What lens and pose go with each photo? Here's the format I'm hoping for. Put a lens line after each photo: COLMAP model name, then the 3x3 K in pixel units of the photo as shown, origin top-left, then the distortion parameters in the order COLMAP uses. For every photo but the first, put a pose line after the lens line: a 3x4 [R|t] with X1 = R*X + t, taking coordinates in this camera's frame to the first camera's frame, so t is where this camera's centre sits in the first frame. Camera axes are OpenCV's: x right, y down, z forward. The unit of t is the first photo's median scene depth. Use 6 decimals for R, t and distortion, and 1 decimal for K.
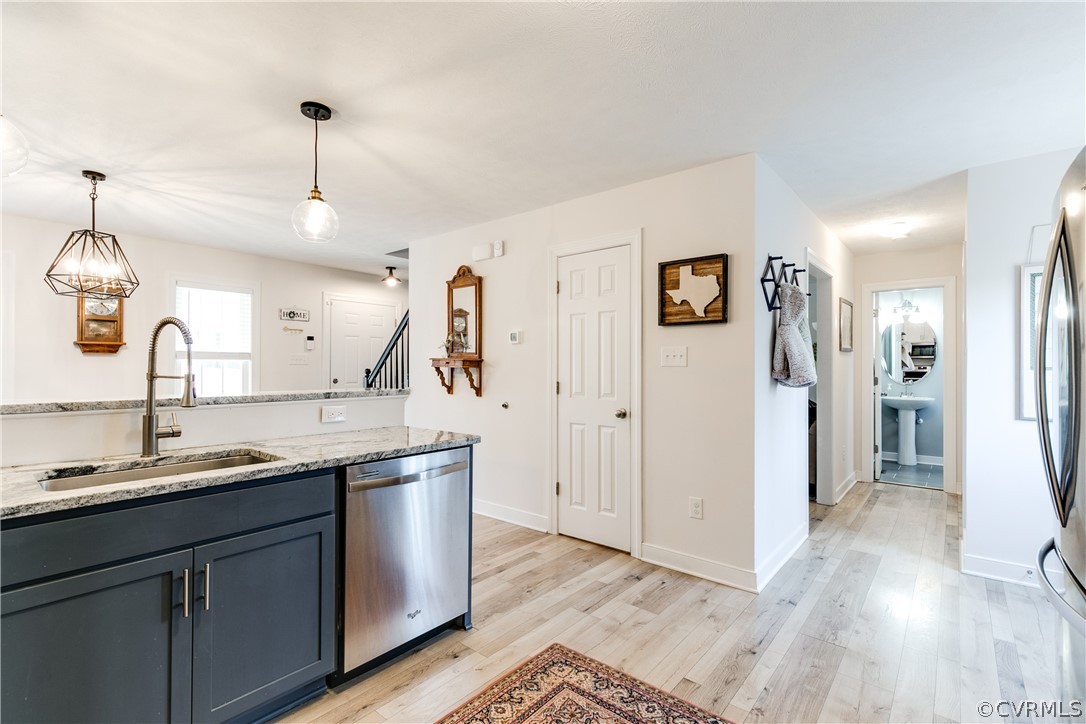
lens RADIAL K [[497.3, 0, 549.0], [0, 497.3, 366.8], [0, 0, 1]] dist [0.005722, -0.000256]
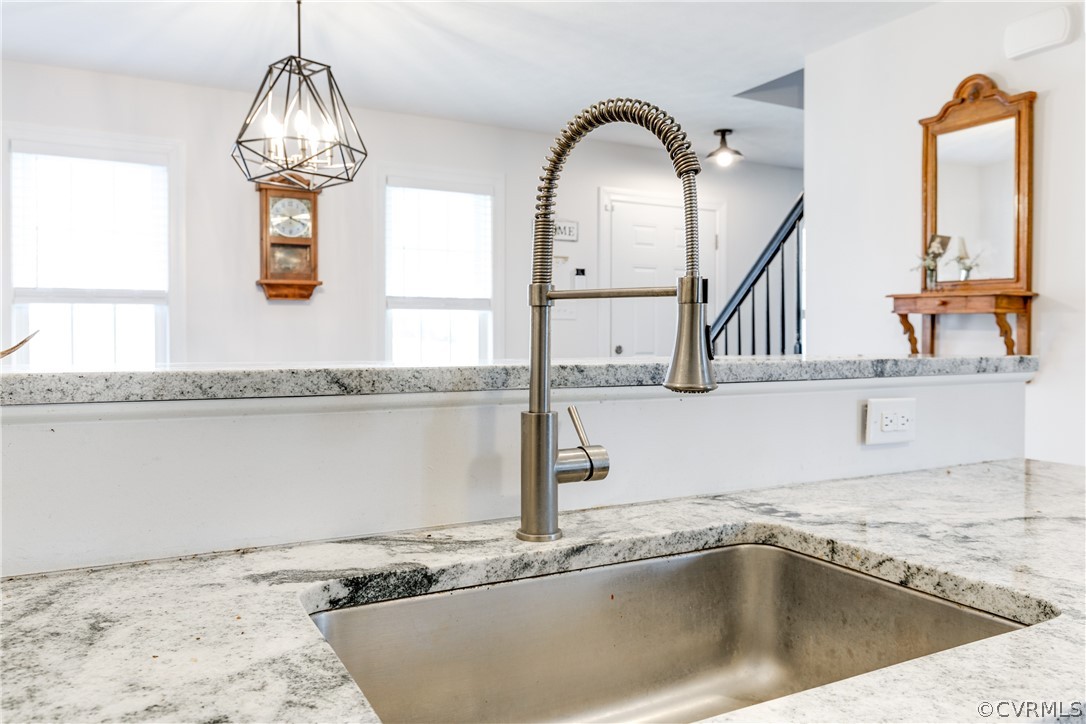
lens RADIAL K [[813.6, 0, 541.0], [0, 813.6, 352.8], [0, 0, 1]] dist [0.005613, 0.002383]
pose [[0.923541, 0.006217, -0.383450, -0.339137], [0.002018, 0.999776, 0.021072, 0.026138], [0.383495, -0.020235, 0.923321, 0.288305]]
